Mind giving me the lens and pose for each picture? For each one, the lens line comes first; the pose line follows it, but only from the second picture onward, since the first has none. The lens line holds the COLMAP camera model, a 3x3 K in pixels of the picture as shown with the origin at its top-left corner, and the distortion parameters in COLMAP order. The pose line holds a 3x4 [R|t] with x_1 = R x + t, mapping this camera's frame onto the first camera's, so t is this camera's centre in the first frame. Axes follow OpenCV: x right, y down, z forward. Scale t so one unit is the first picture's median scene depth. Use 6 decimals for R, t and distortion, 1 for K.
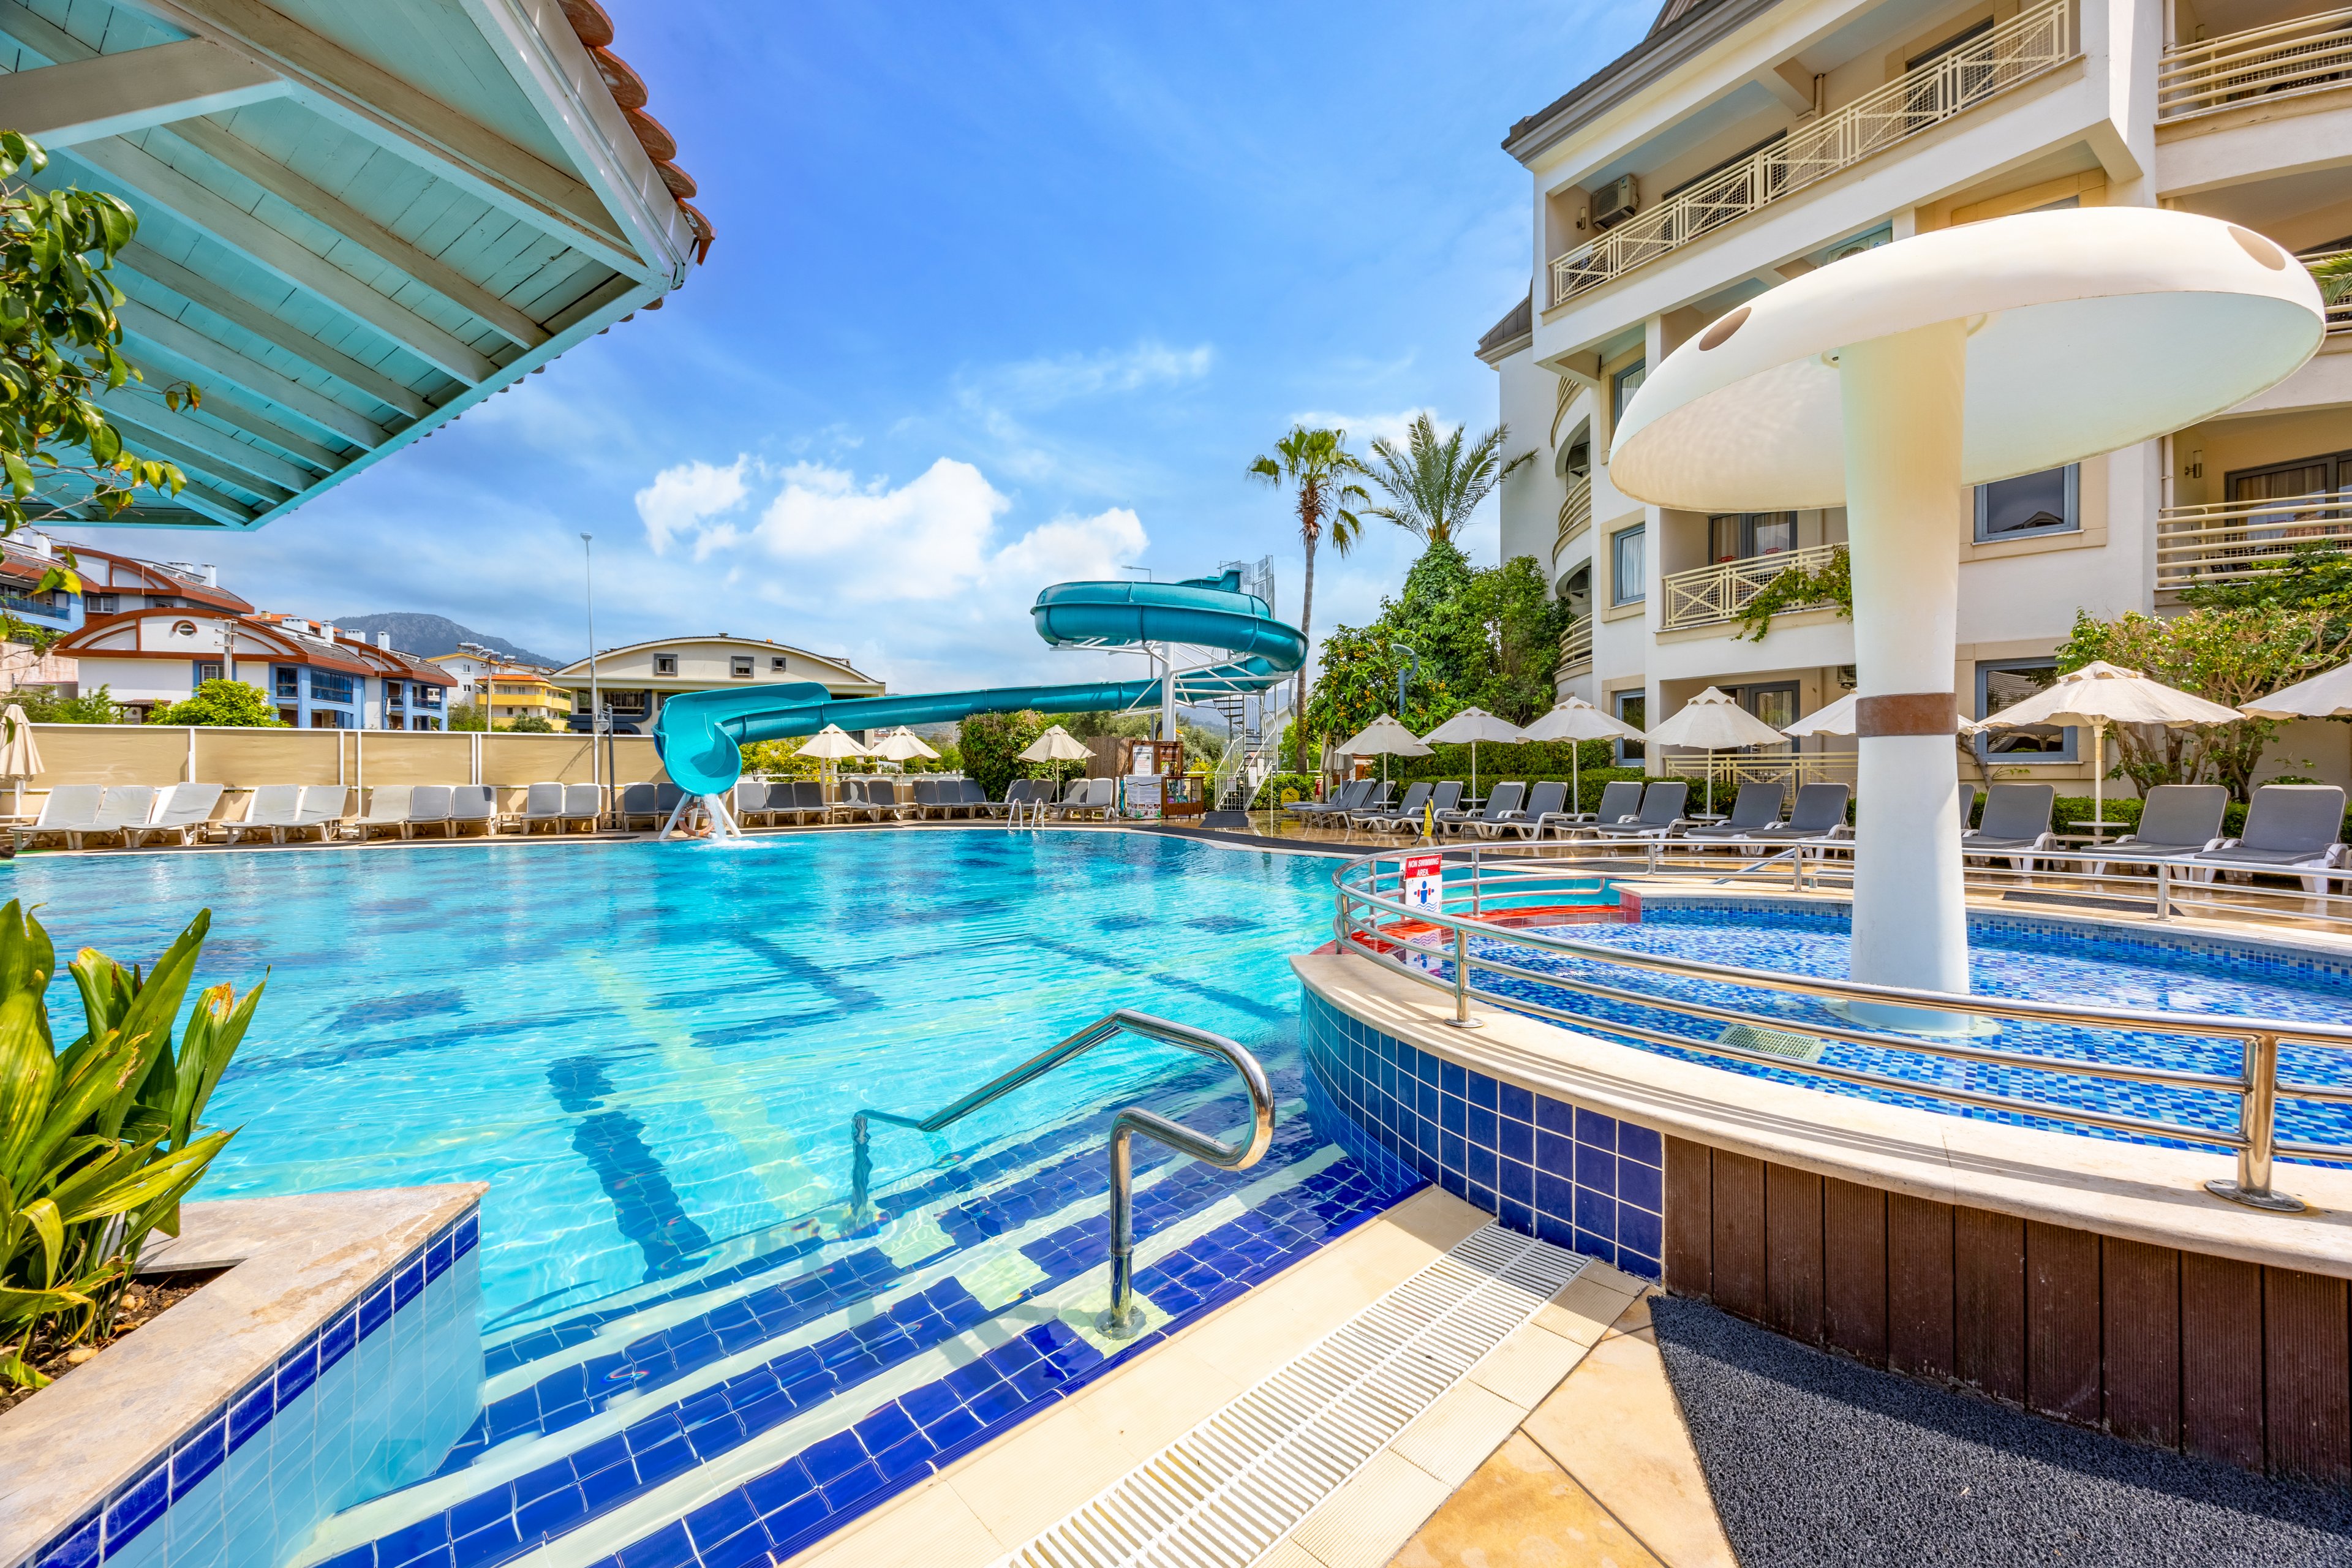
lens RADIAL K [[959.9, 0, 1178.9], [0, 959.9, 779.2], [0, 0, 1]] dist [-0.004409, 0.000265]
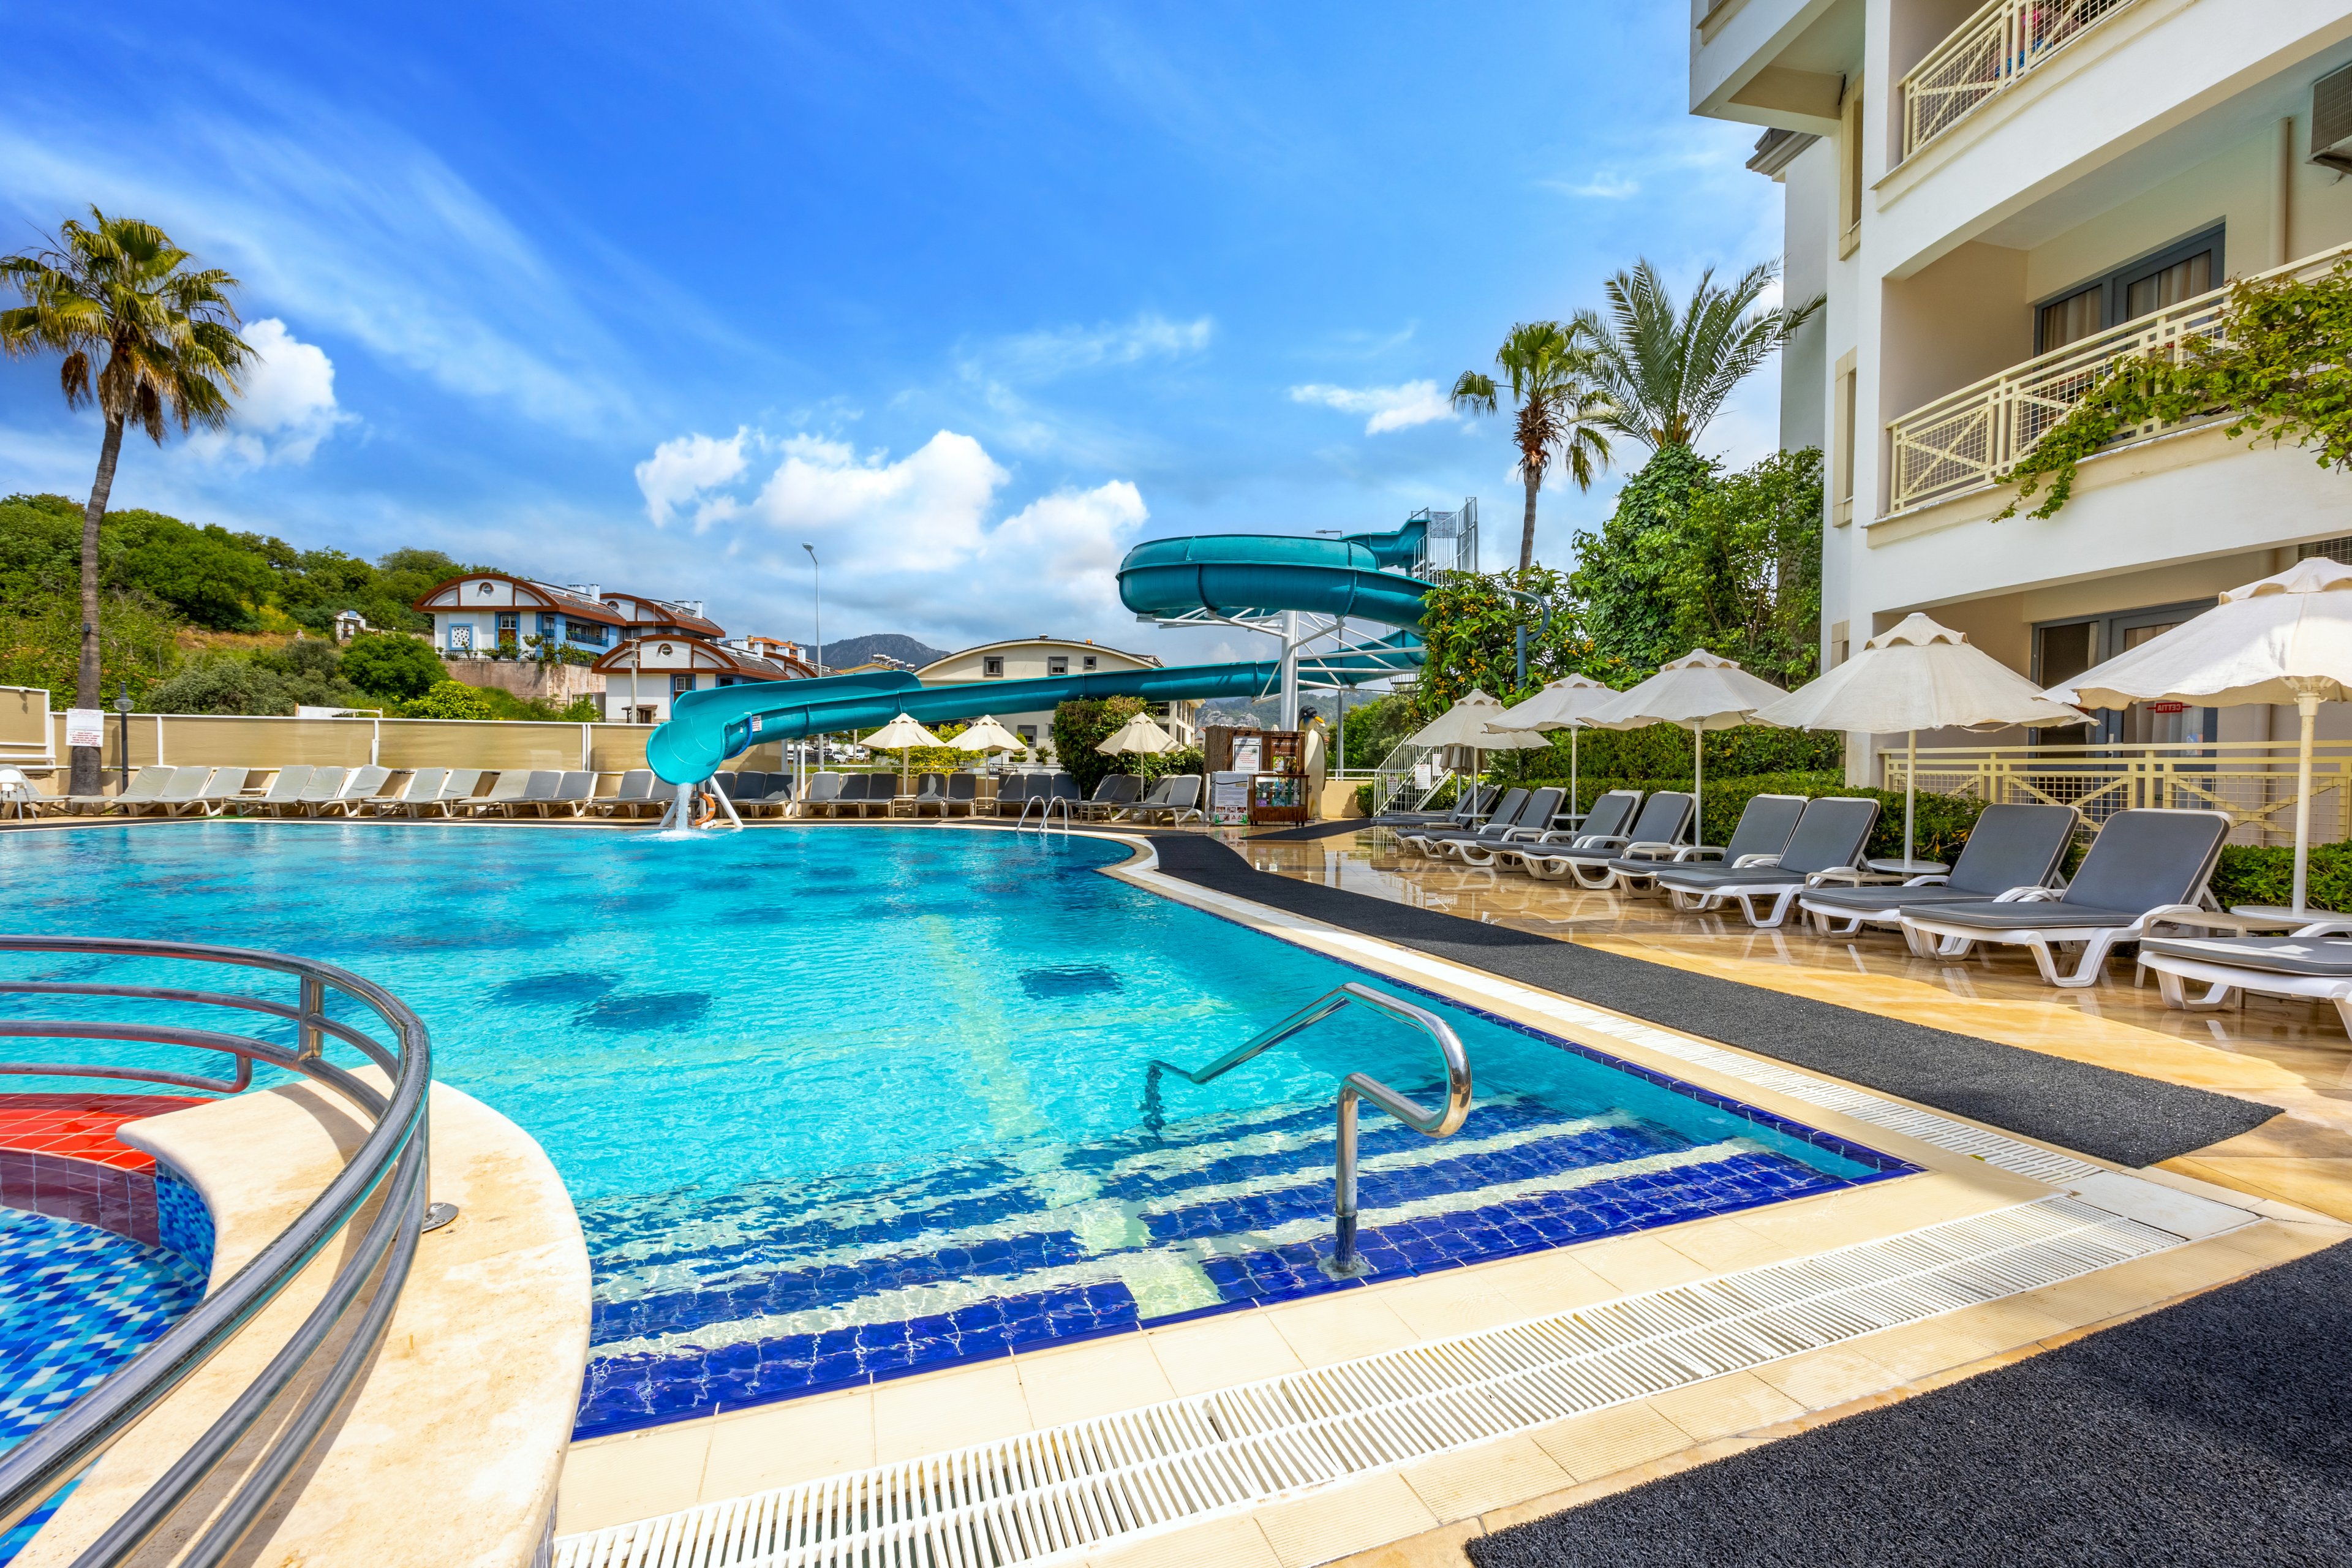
lens RADIAL K [[959.9, 0, 1103.7], [0, 959.9, 789.2], [0, 0, 1]] dist [-0.004409, 0.000265]
pose [[0.897138, 0.023571, -0.441121, 0.246553], [-0.017261, 0.999683, 0.018312, -0.002789], [0.441413, -0.008814, 0.897261, 0.217483]]
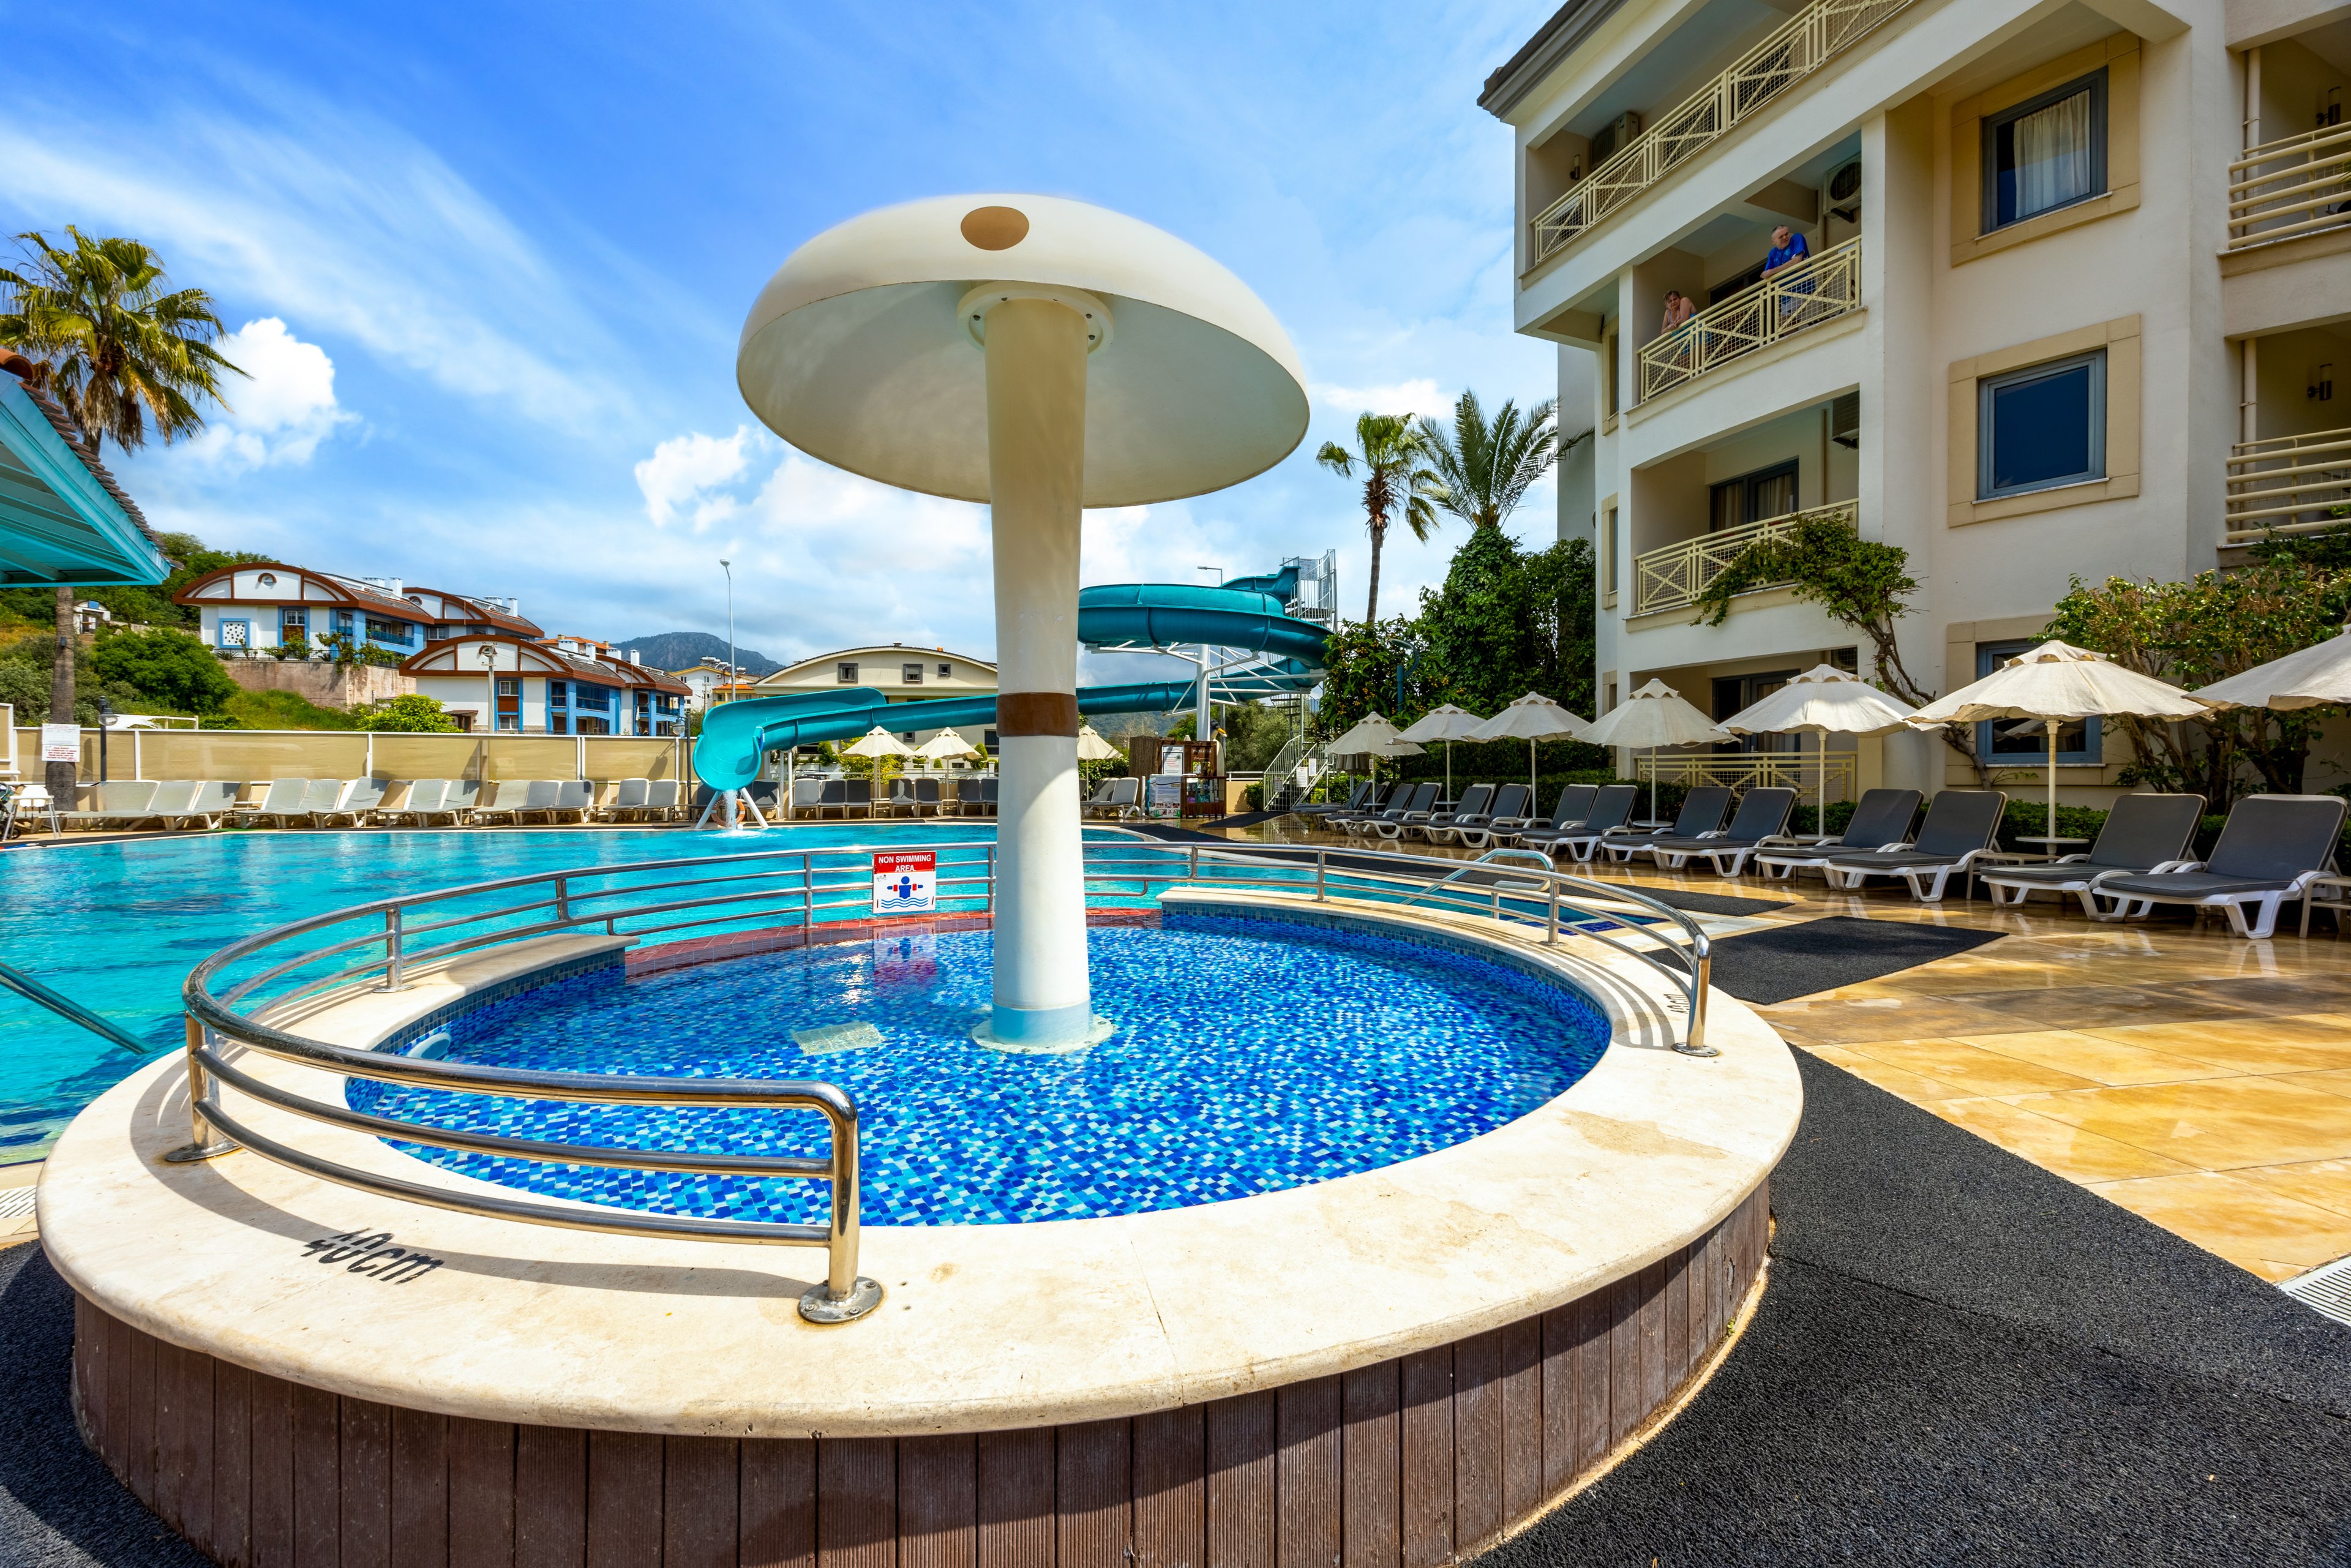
lens RADIAL K [[959.5, 0, 1144.7], [0, 959.5, 783.3], [0, 0, 1]] dist [-0.004409, 0.000265]
pose [[0.973040, 0.006666, -0.230542, 0.187334], [-0.005585, 0.999970, 0.005341, -0.000554], [0.230571, -0.003910, 0.973048, 0.011291]]
